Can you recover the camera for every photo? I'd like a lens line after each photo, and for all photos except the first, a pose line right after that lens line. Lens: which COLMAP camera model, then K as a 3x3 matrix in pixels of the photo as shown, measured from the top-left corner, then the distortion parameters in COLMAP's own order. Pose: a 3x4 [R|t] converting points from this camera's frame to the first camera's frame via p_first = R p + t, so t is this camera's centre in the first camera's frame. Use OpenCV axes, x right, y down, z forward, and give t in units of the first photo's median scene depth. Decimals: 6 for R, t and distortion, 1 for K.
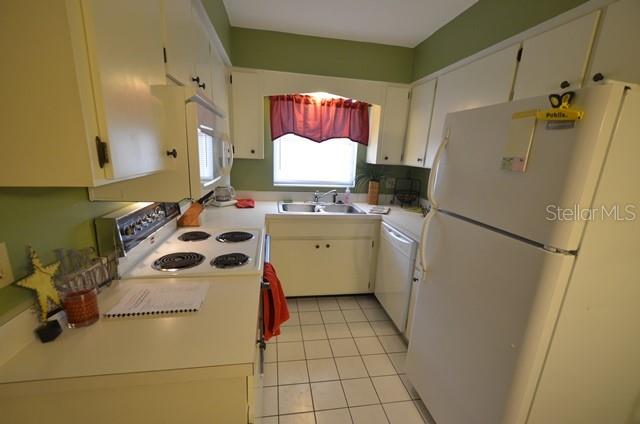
lens RADIAL K [[276.1, 0, 315.8], [0, 276.1, 224.6], [0, 0, 1]] dist [-0.002600, -0.003447]
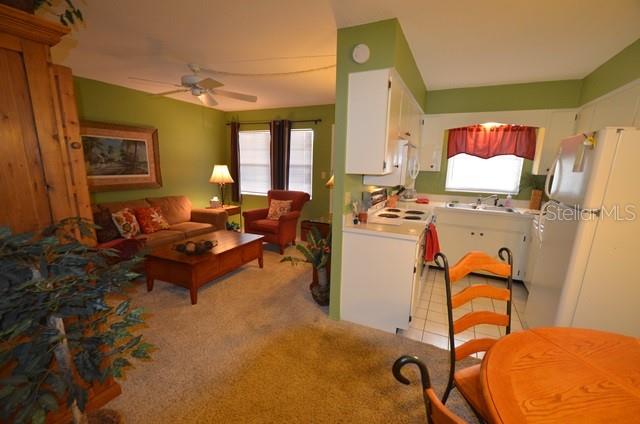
lens RADIAL K [[276.1, 0, 321.4], [0, 276.1, 222.5], [0, 0, 1]] dist [-0.002600, -0.003447]
pose [[0.823825, 0.094730, -0.558872, 0.131778], [-0.132289, 0.990842, -0.027054, 0.144013], [0.551191, 0.096221, 0.828812, -0.499287]]
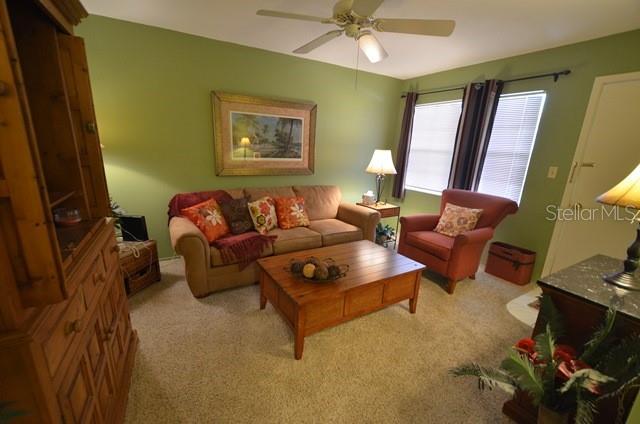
lens RADIAL K [[276.1, 0, 318.8], [0, 276.1, 224.1], [0, 0, 1]] dist [-0.002600, -0.003447]
pose [[0.356443, 0.231809, -0.905104, -0.215716], [-0.263245, 0.954404, 0.140765, 0.059763], [0.896465, 0.188089, 0.401213, -0.194526]]
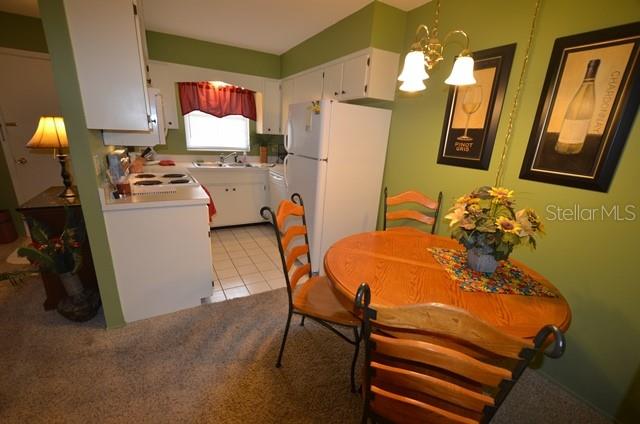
lens RADIAL K [[276.1, 0, 318.5], [0, 276.1, 222.6], [0, 0, 1]] dist [-0.002600, -0.003447]
pose [[0.937995, -0.098508, 0.332358, -0.036823], [0.075691, 0.993840, 0.080947, 0.151086], [-0.338285, -0.050772, 0.939673, -0.497093]]
